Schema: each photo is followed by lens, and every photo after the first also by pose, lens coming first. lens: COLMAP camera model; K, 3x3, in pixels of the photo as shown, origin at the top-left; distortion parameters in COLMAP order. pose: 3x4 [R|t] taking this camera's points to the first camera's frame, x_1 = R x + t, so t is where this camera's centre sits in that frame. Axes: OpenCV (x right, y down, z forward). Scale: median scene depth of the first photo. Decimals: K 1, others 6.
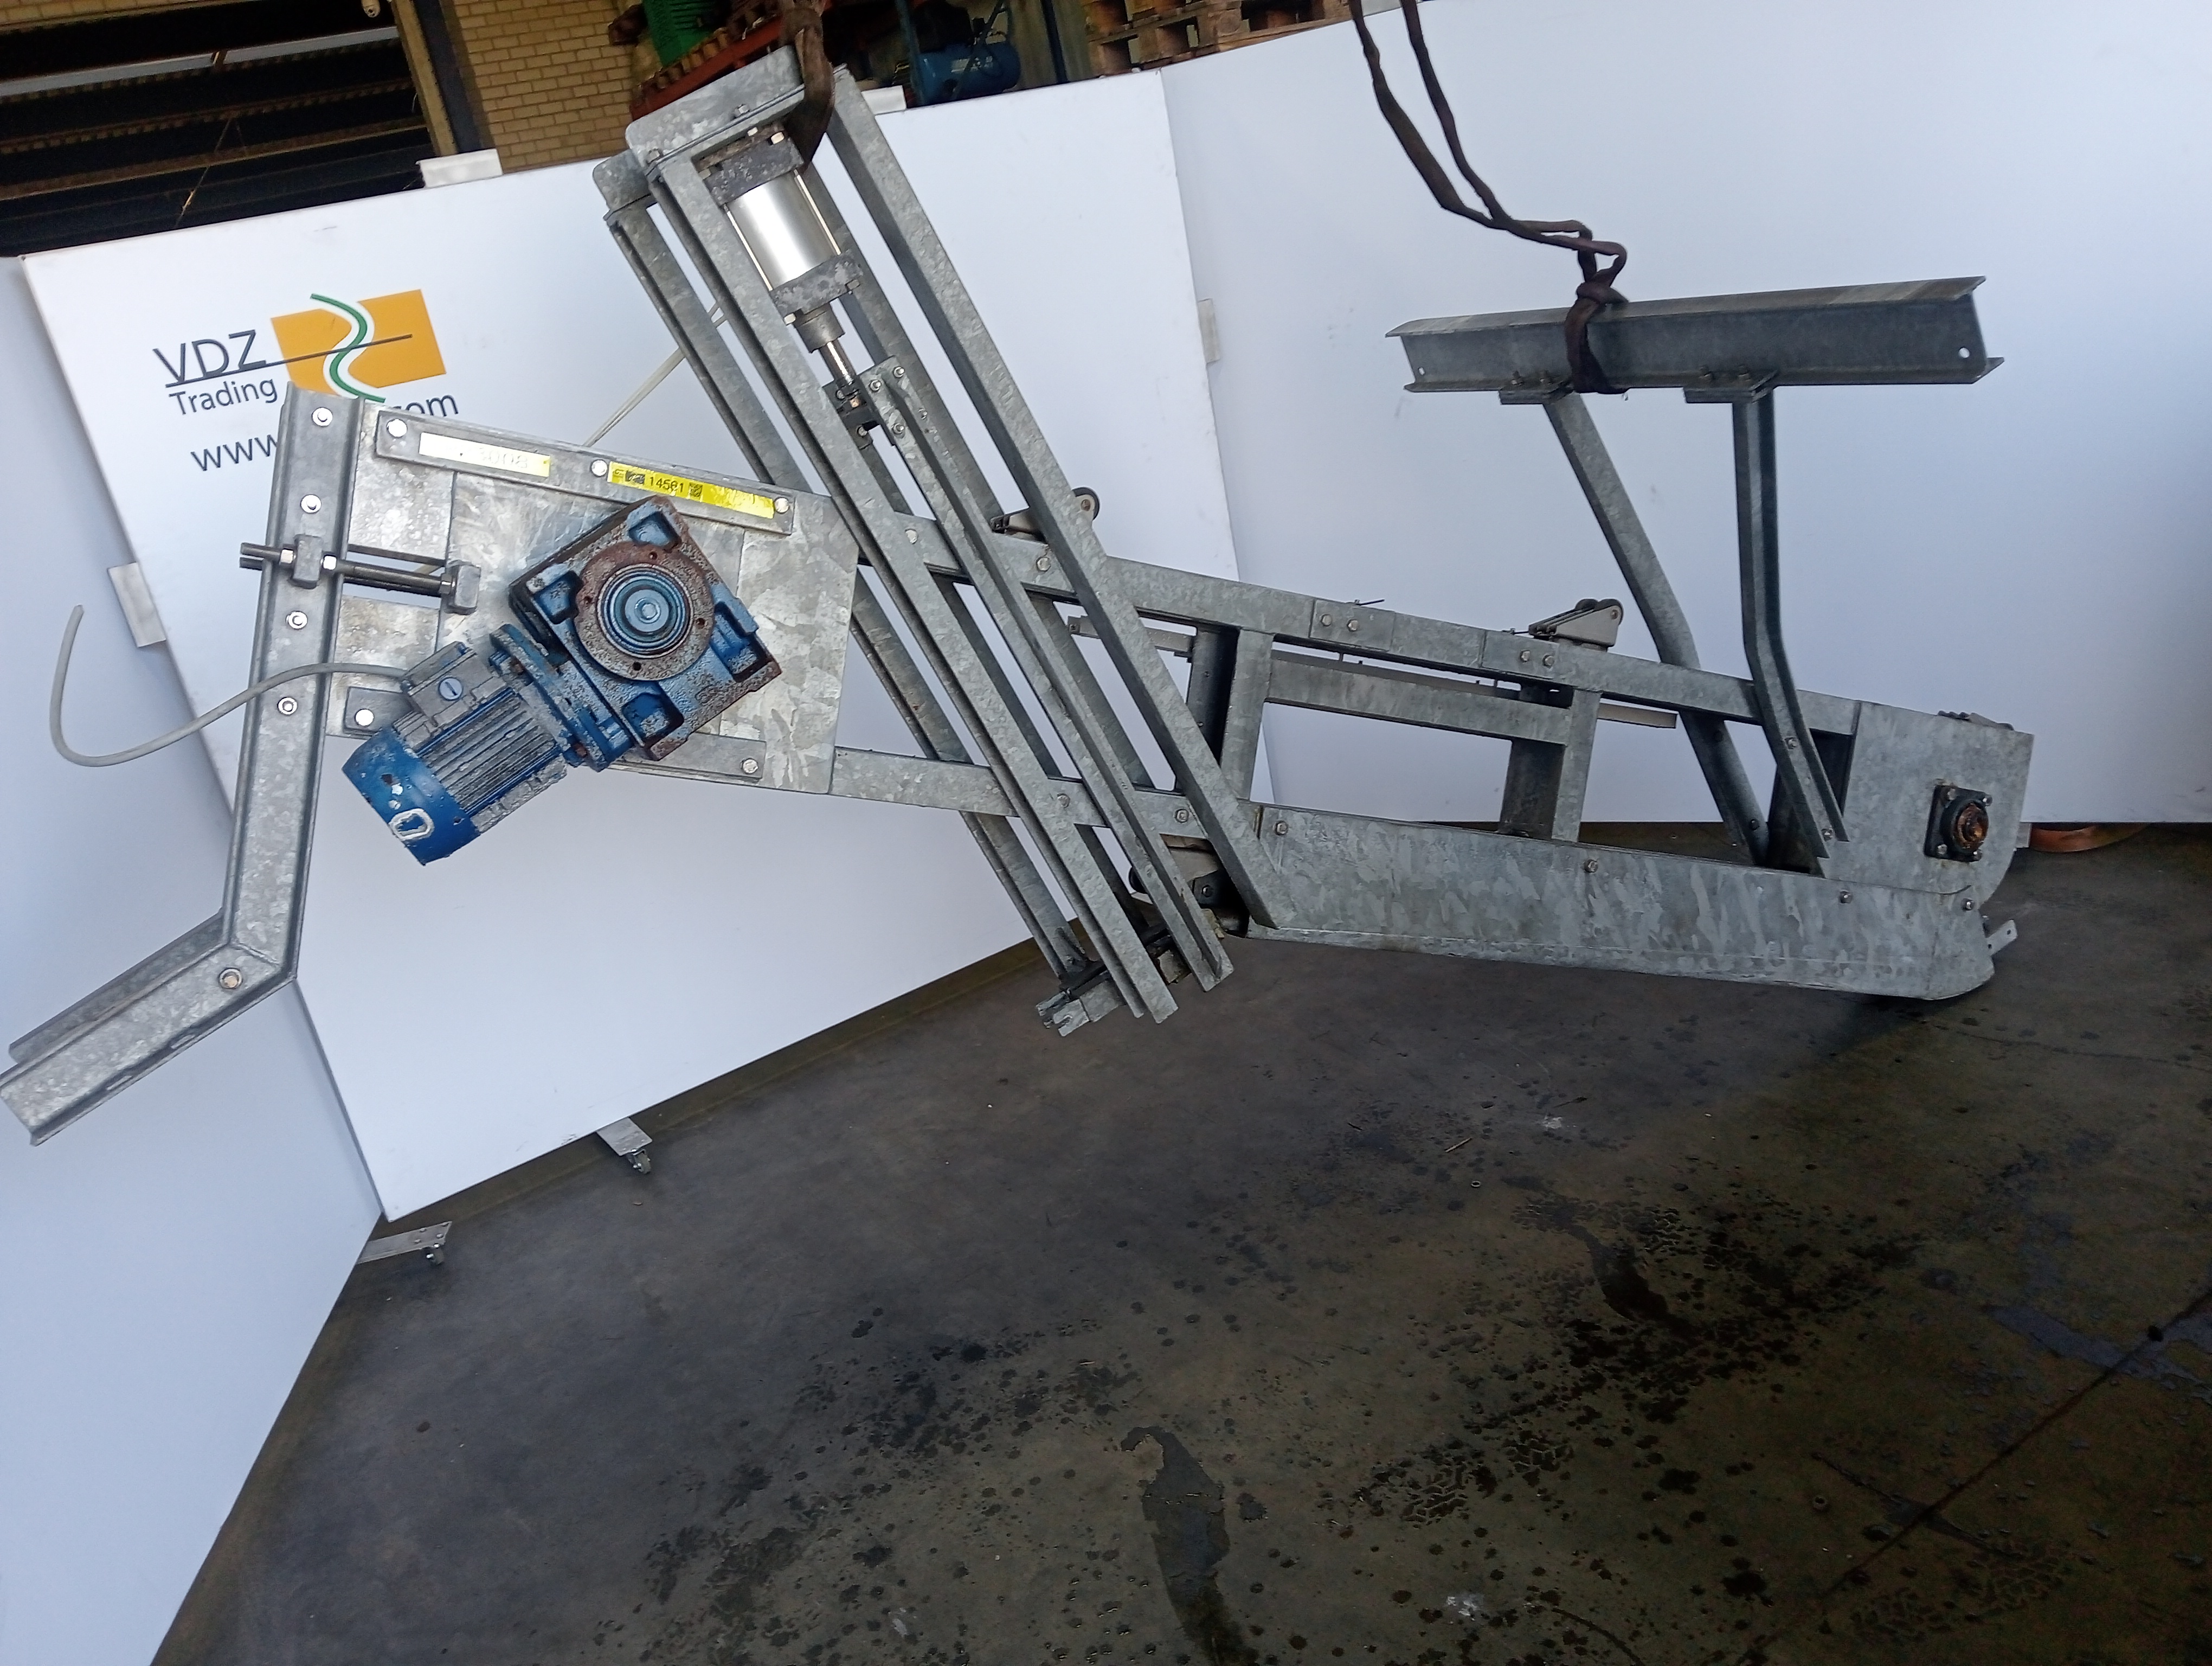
lens RADIAL K [[1781.5, 0, 1109.8], [0, 1781.5, 696.7], [0, 0, 1]] dist [0.101375, -0.222181]
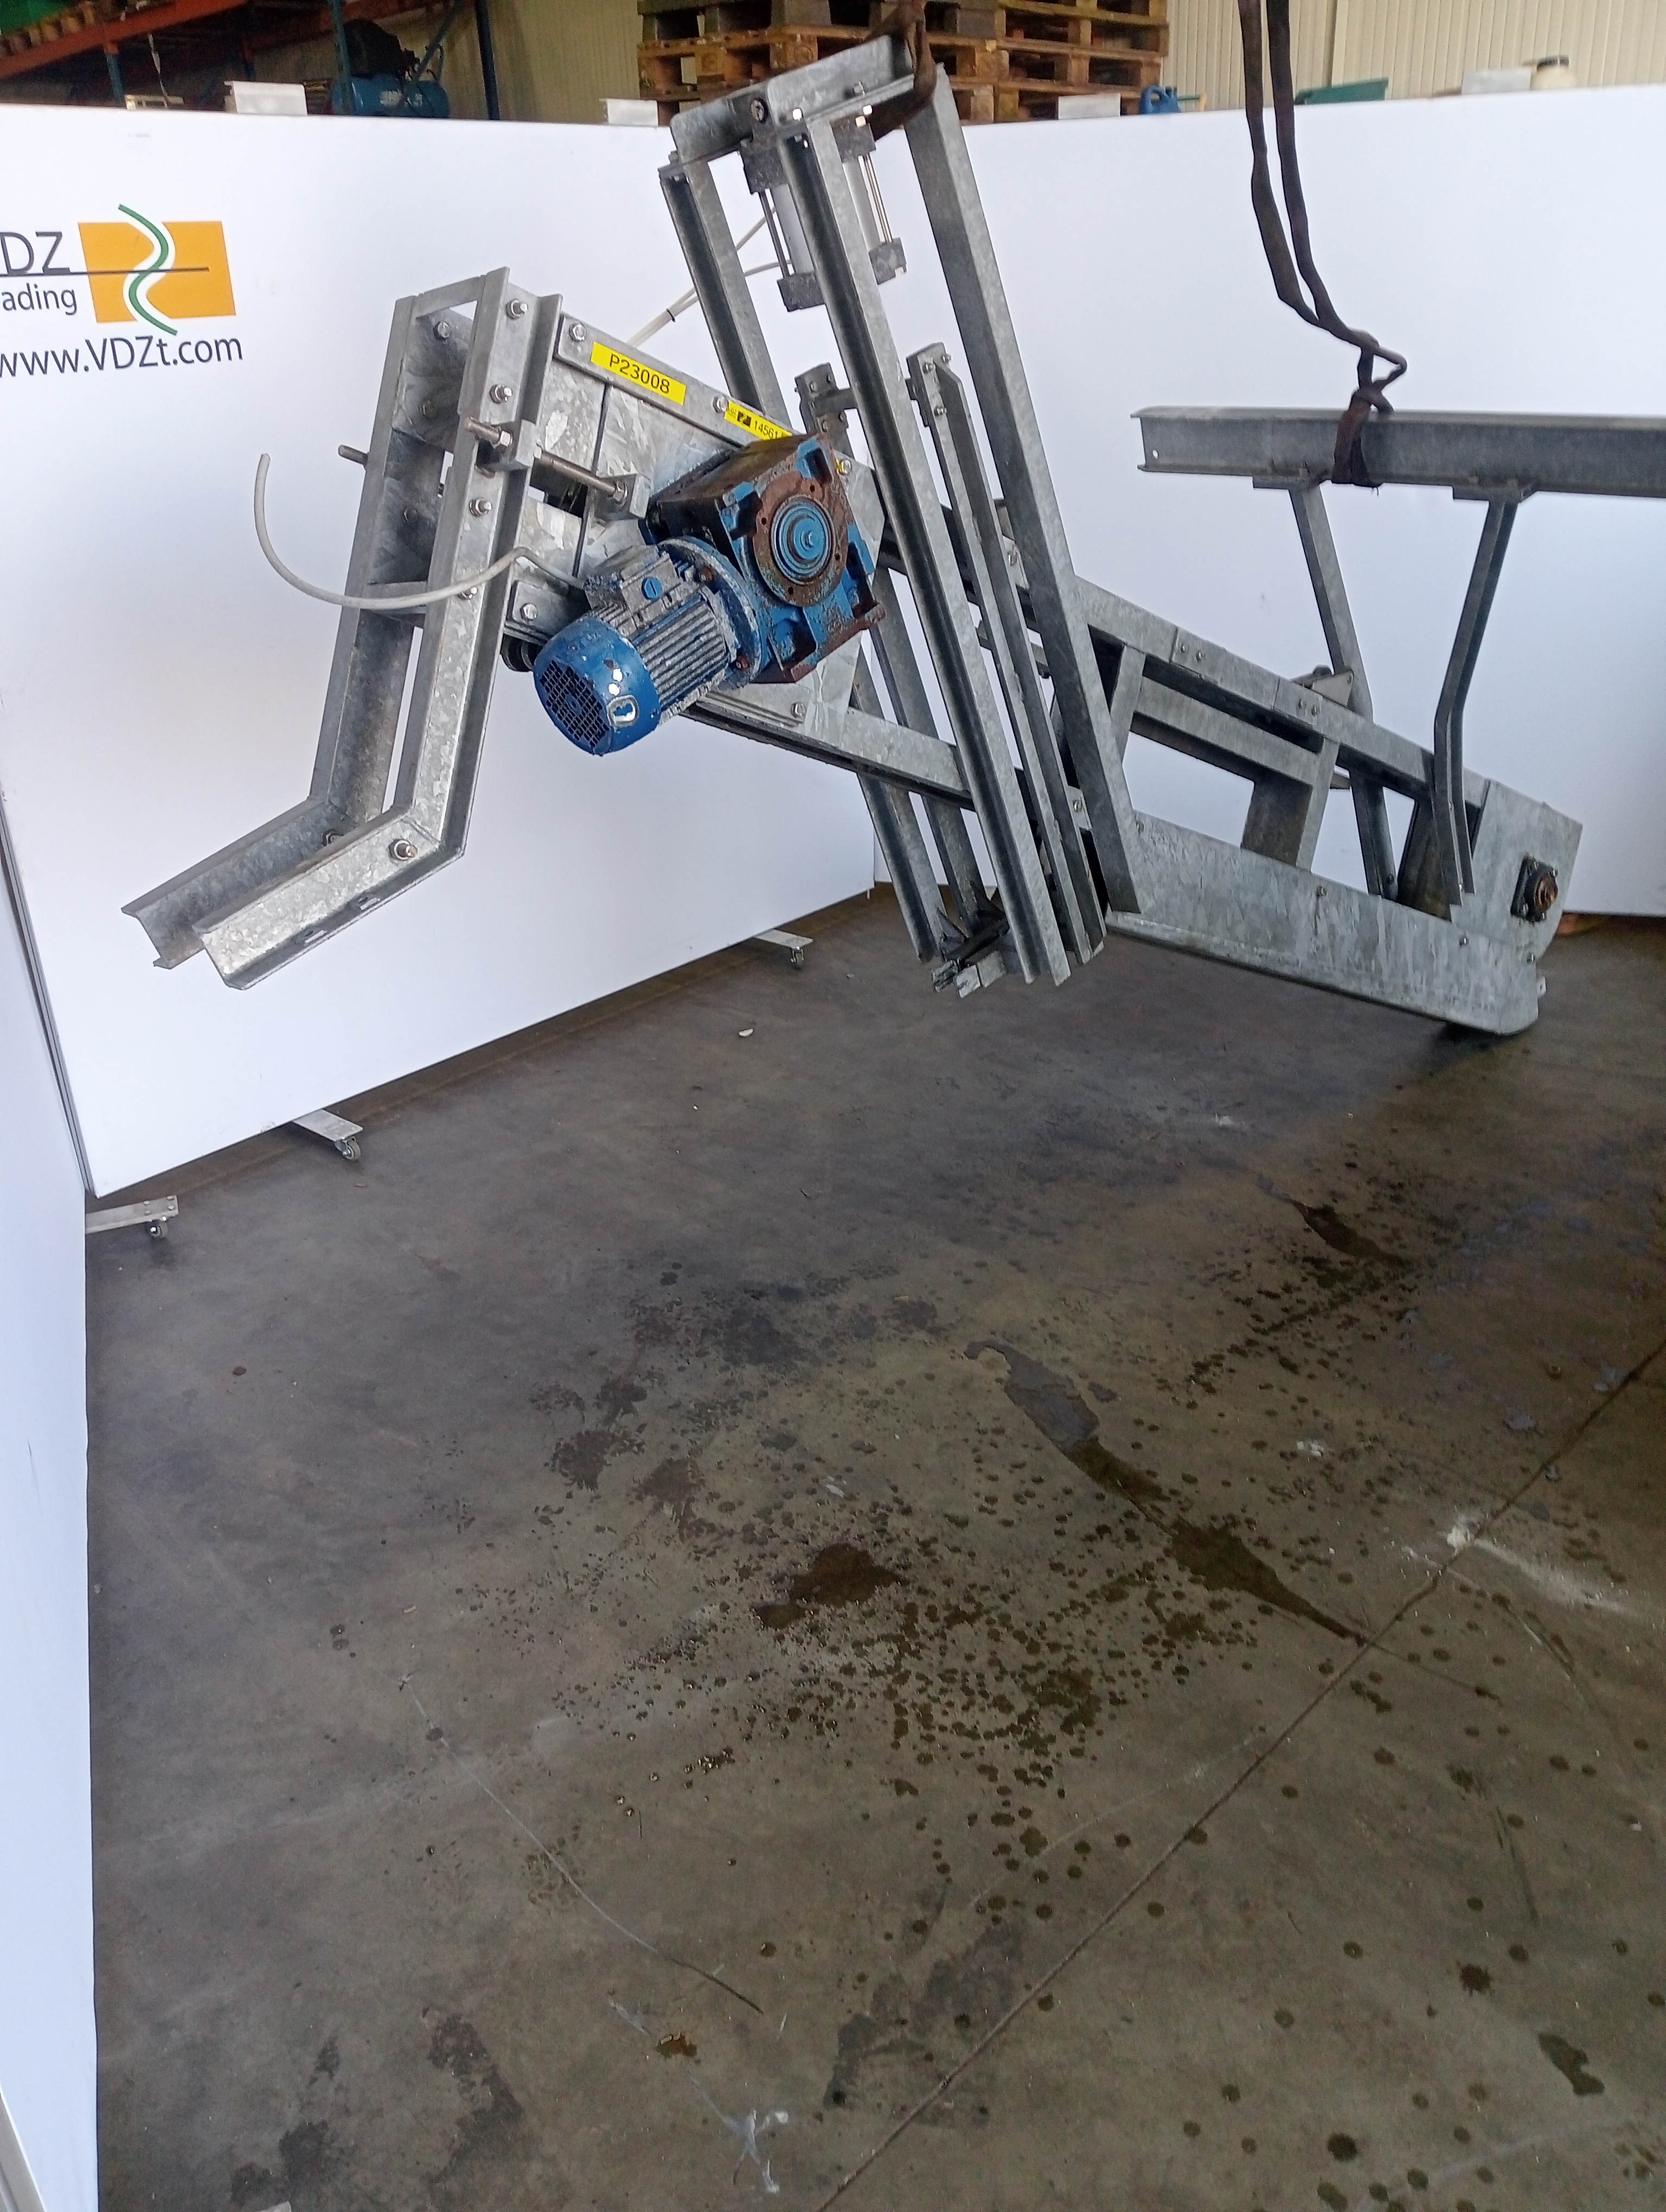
lens RADIAL K [[1823.3, 0, 834.2], [0, 1823.3, 990.4], [0, 0, 1]] dist [0.014136, 0.014654]
pose [[0.956051, 0.052244, 0.288510, -0.377706], [-0.074499, 0.994988, 0.066698, 0.102290], [-0.283579, -0.085261, 0.955151, -0.058003]]
